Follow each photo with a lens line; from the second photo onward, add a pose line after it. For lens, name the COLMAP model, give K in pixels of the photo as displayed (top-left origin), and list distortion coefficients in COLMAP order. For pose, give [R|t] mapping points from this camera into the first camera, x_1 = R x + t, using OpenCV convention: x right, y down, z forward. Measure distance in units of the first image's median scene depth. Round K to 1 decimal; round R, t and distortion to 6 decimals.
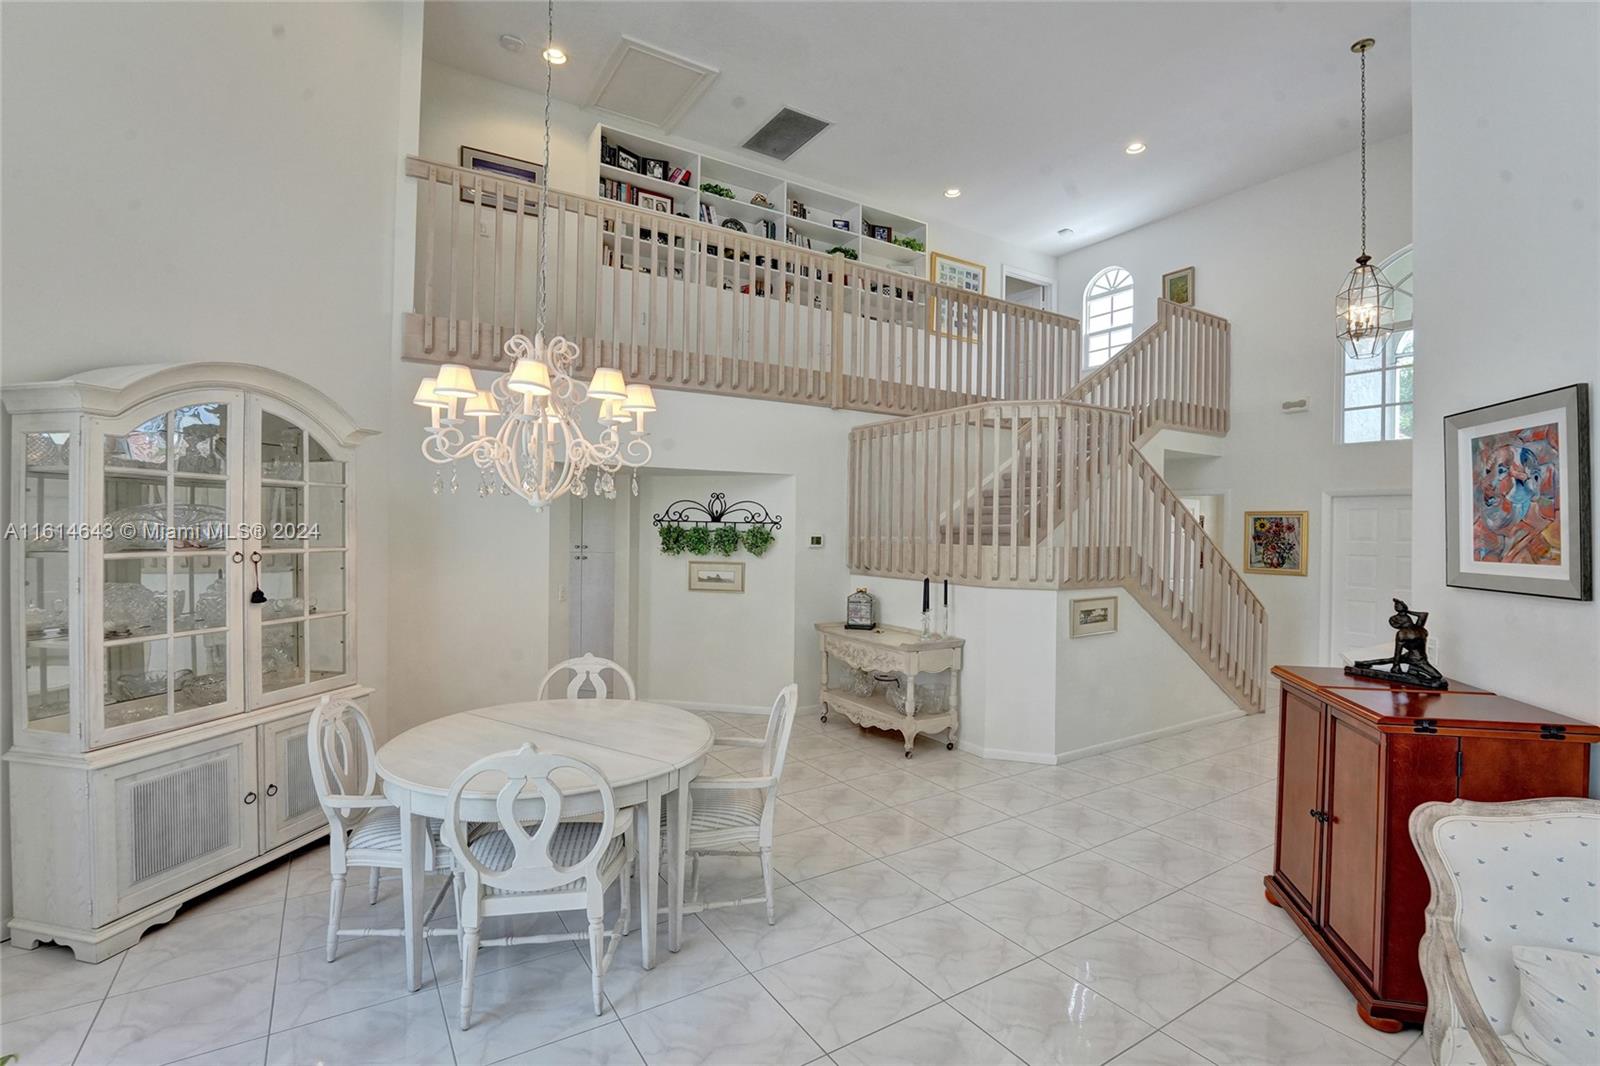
lens RADIAL K [[733.1, 0, 800.0], [0, 733.1, 533.0], [0, 0, 1]] dist [-0.025190, -0.000093]
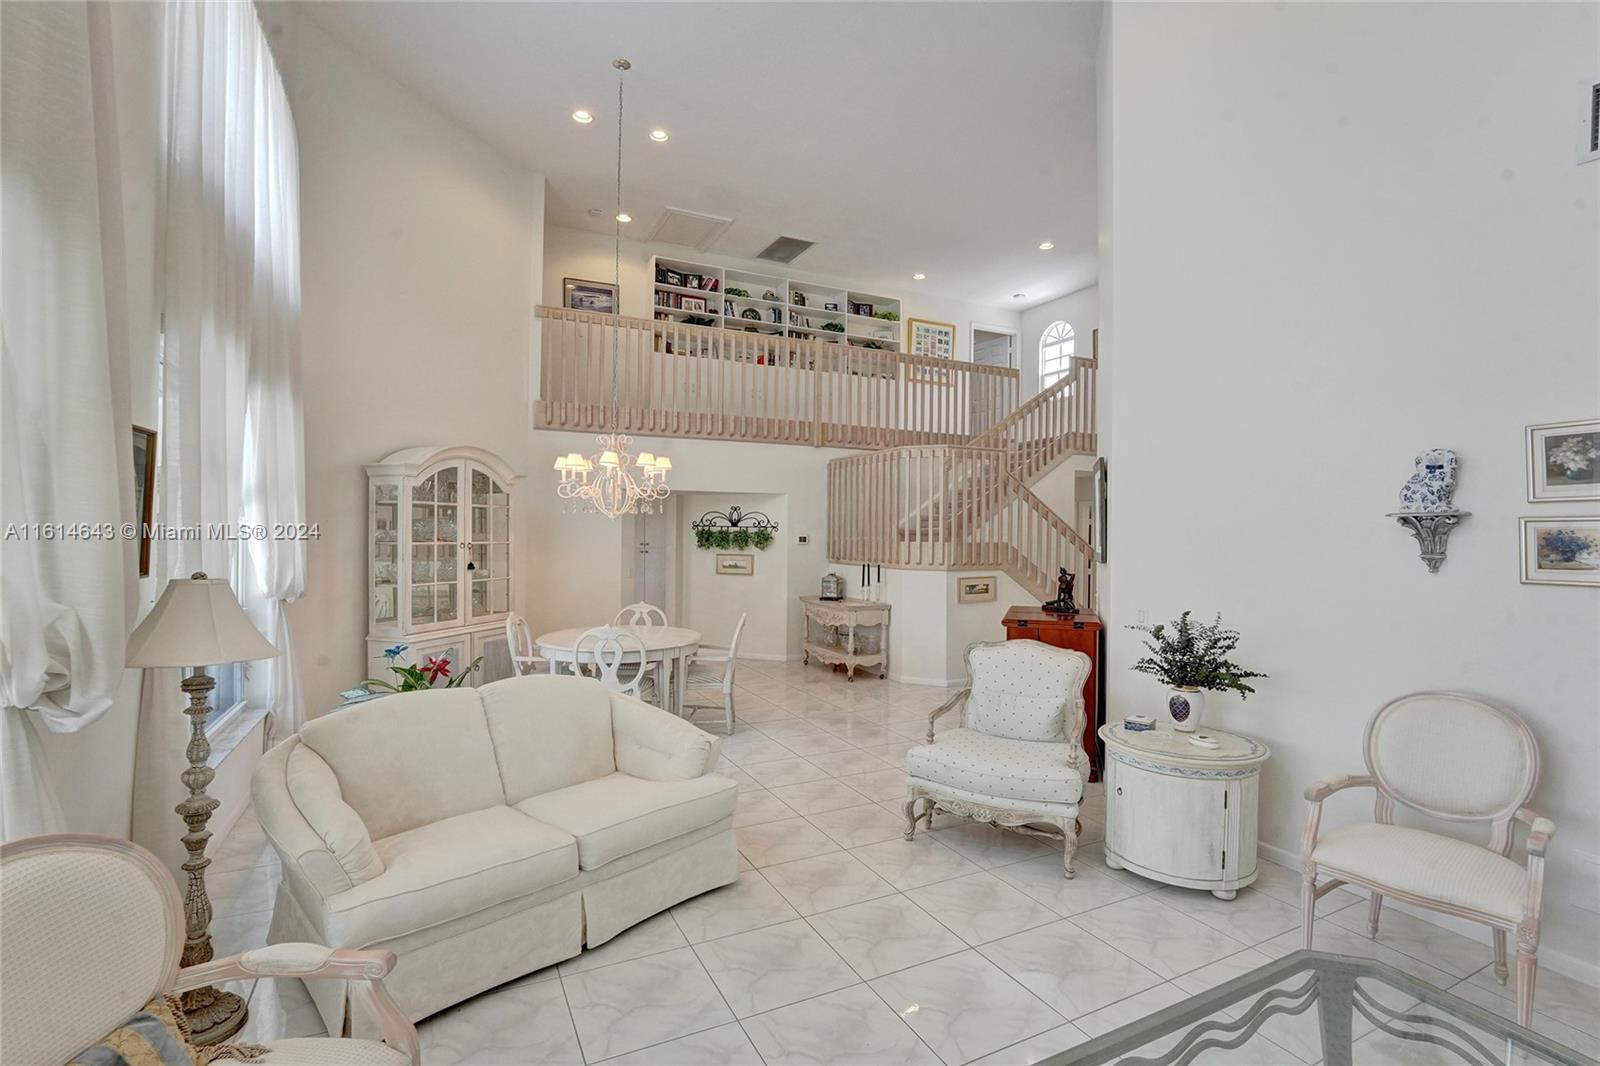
lens RADIAL K [[733.1, 0, 800.0], [0, 733.1, 533.0], [0, 0, 1]] dist [-0.025190, -0.000093]
pose [[0.995111, -0.002114, -0.098739, 0.159186], [0.001552, 0.999982, -0.005765, 0.006379], [0.098750, 0.005584, 0.995097, -0.430292]]
